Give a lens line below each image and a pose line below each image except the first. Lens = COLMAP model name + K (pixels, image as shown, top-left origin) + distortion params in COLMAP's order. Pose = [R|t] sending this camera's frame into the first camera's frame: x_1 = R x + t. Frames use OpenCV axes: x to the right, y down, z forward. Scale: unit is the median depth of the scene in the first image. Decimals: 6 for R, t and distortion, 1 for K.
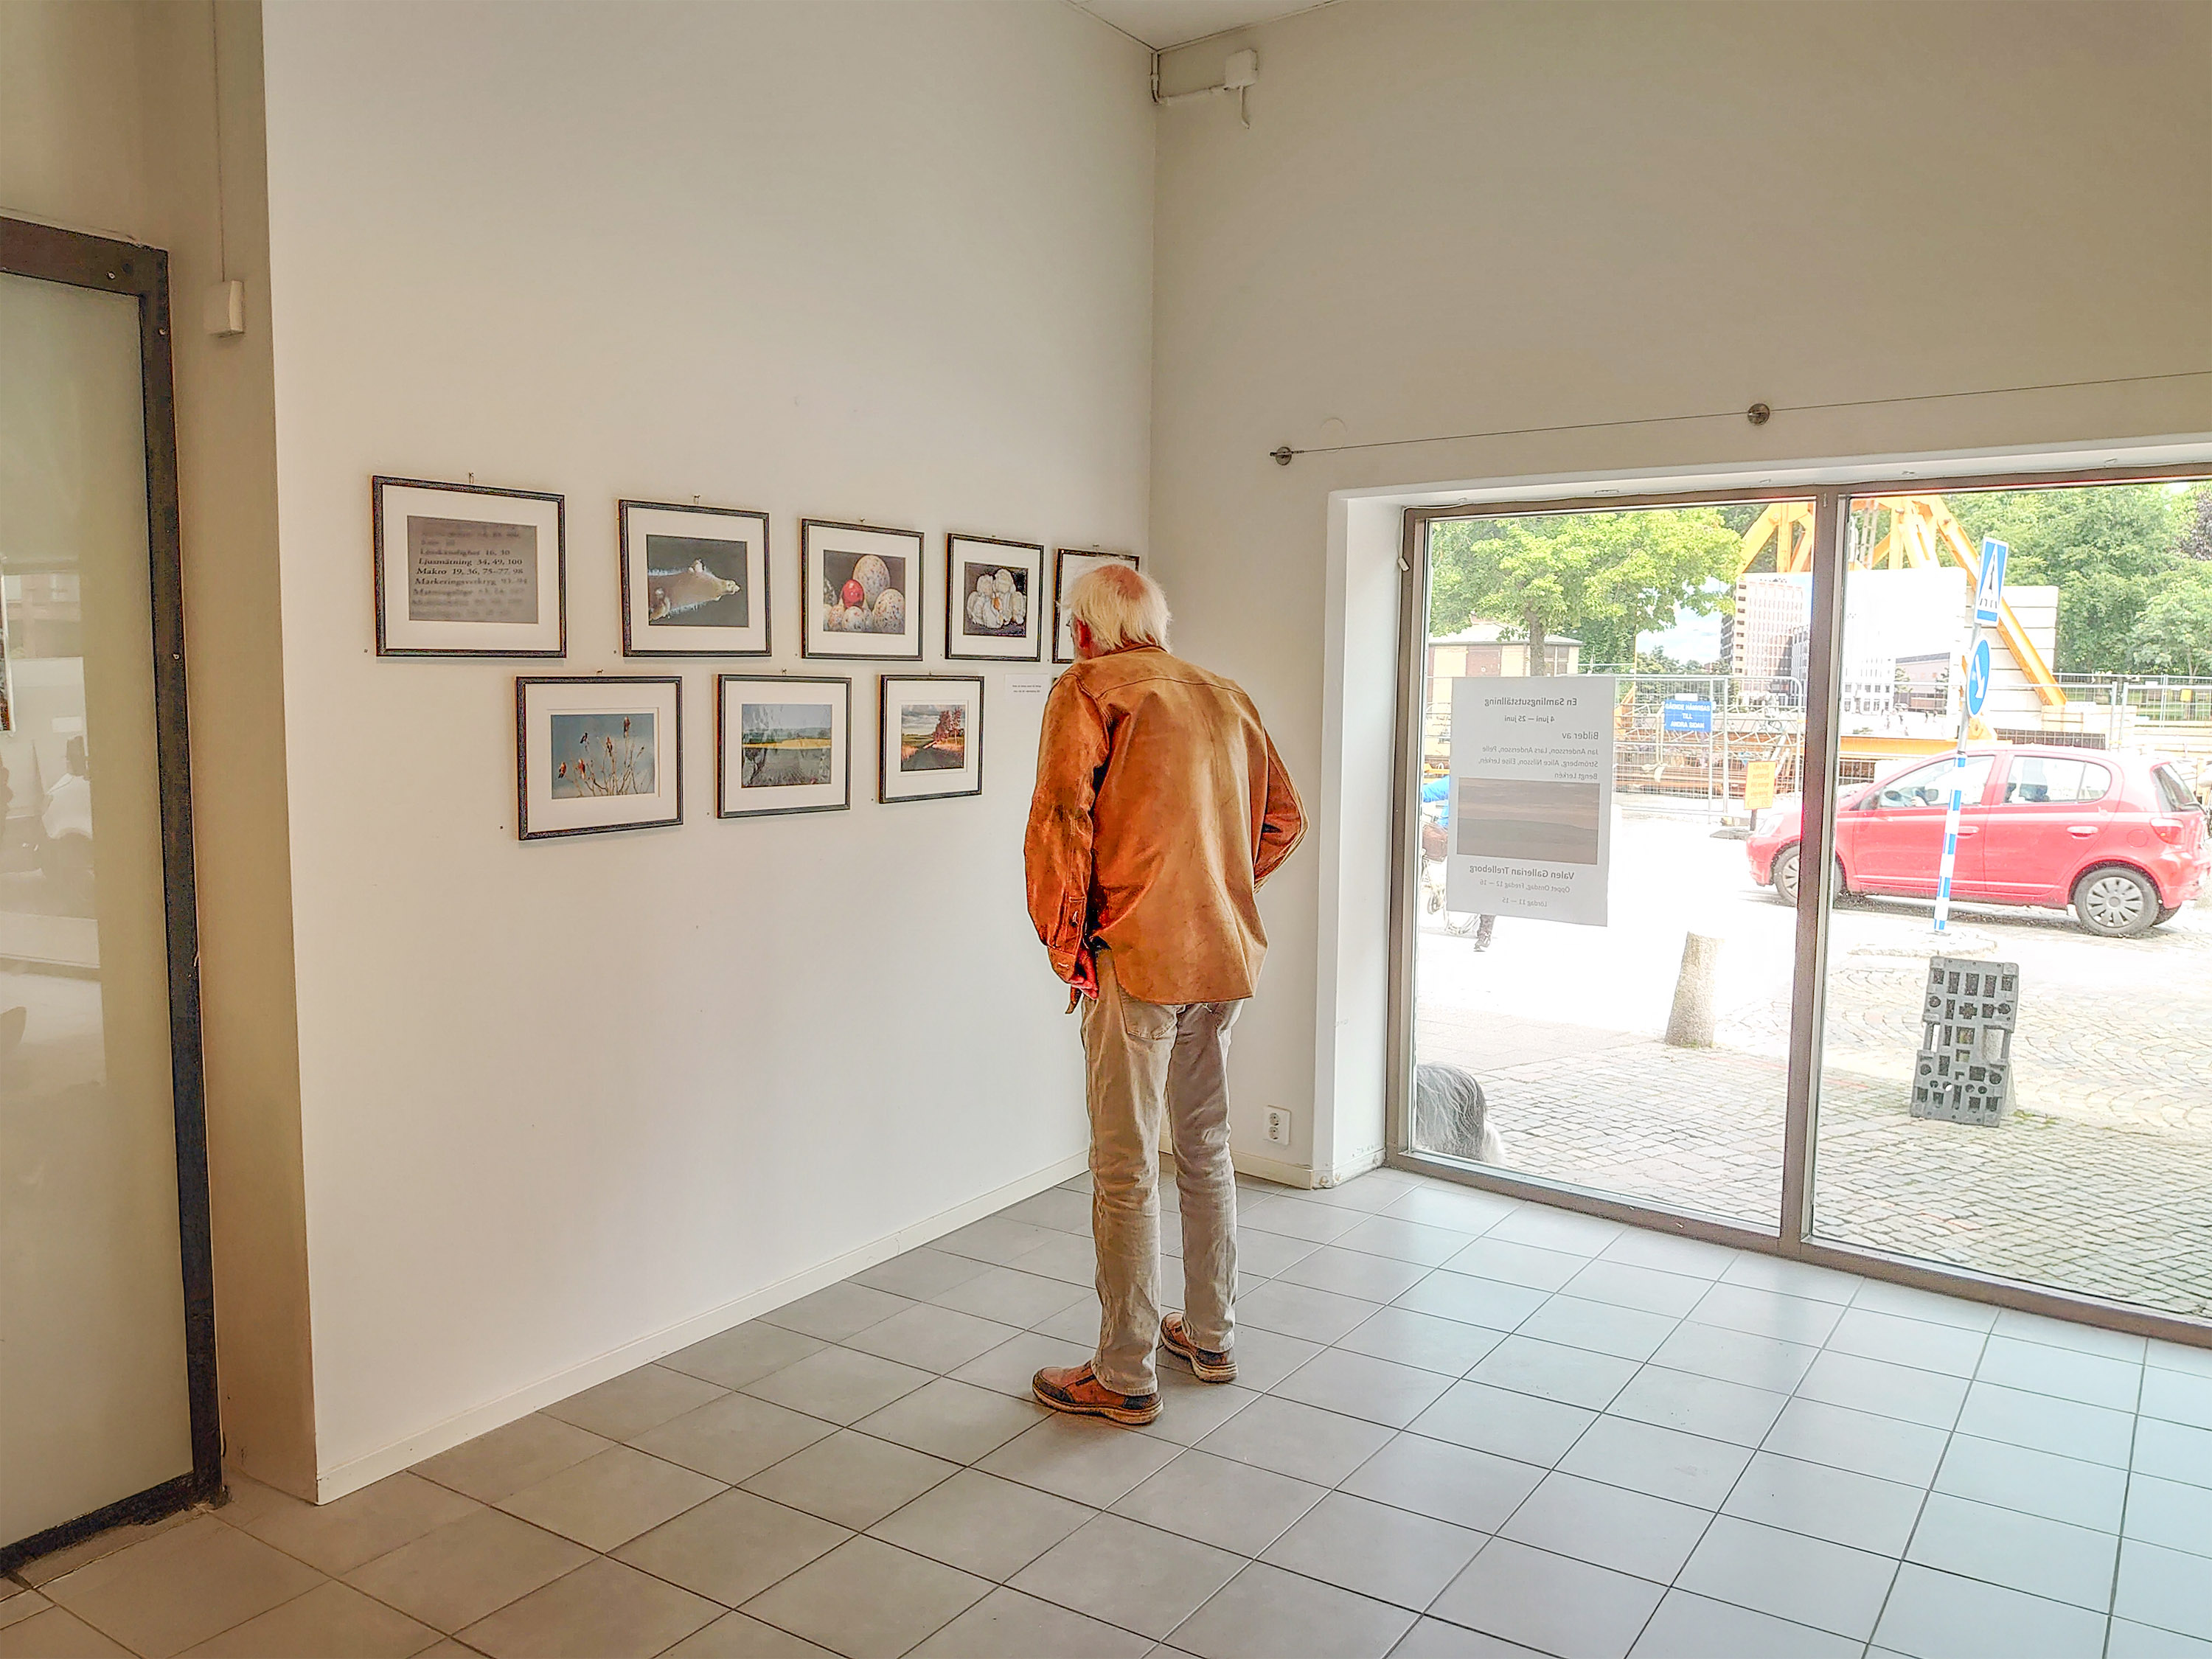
lens RADIAL K [[1746.7, 0, 1169.5], [0, 1746.7, 863.1], [0, 0, 1]] dist [0.039125, -0.046094]
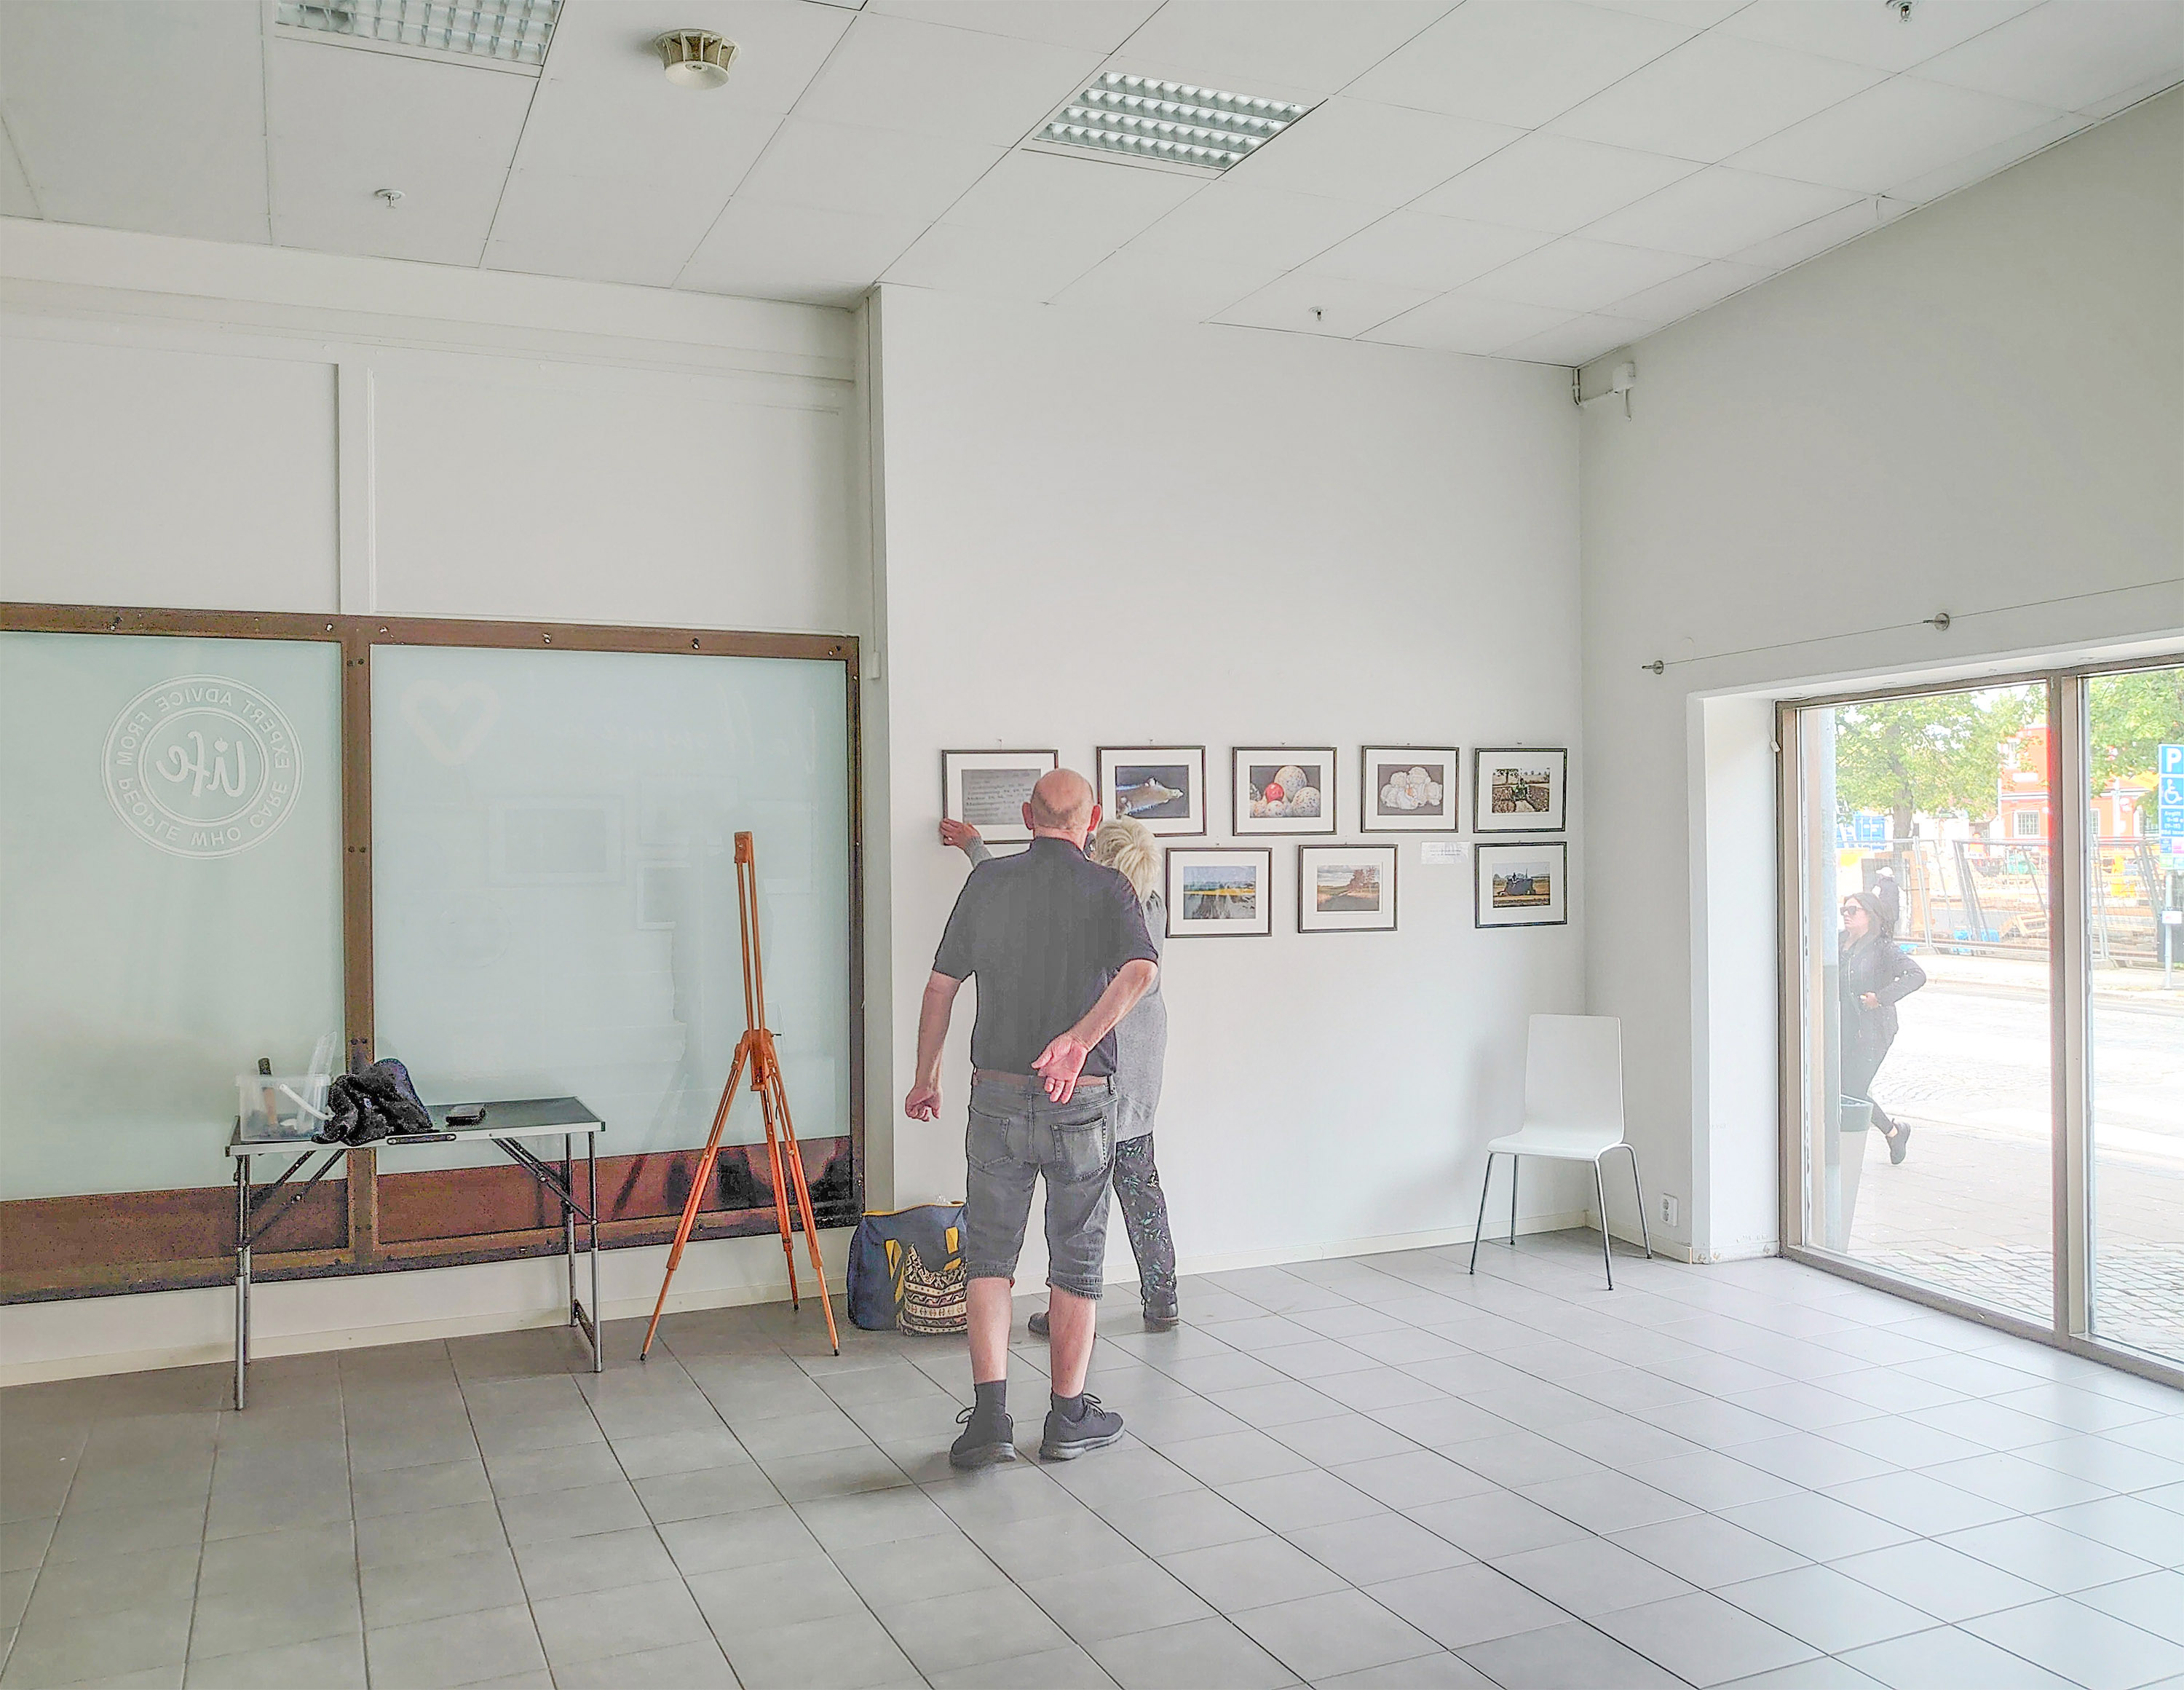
lens RADIAL K [[1884.3, 0, 1094.9], [0, 1884.3, 852.3], [0, 0, 1]] dist [0.070818, -0.011171]
pose [[0.840414, -0.016120, -0.541706, 0.524339], [-0.038497, 0.995257, -0.089342, 0.044245], [0.540576, 0.095939, 0.835807, -0.398428]]
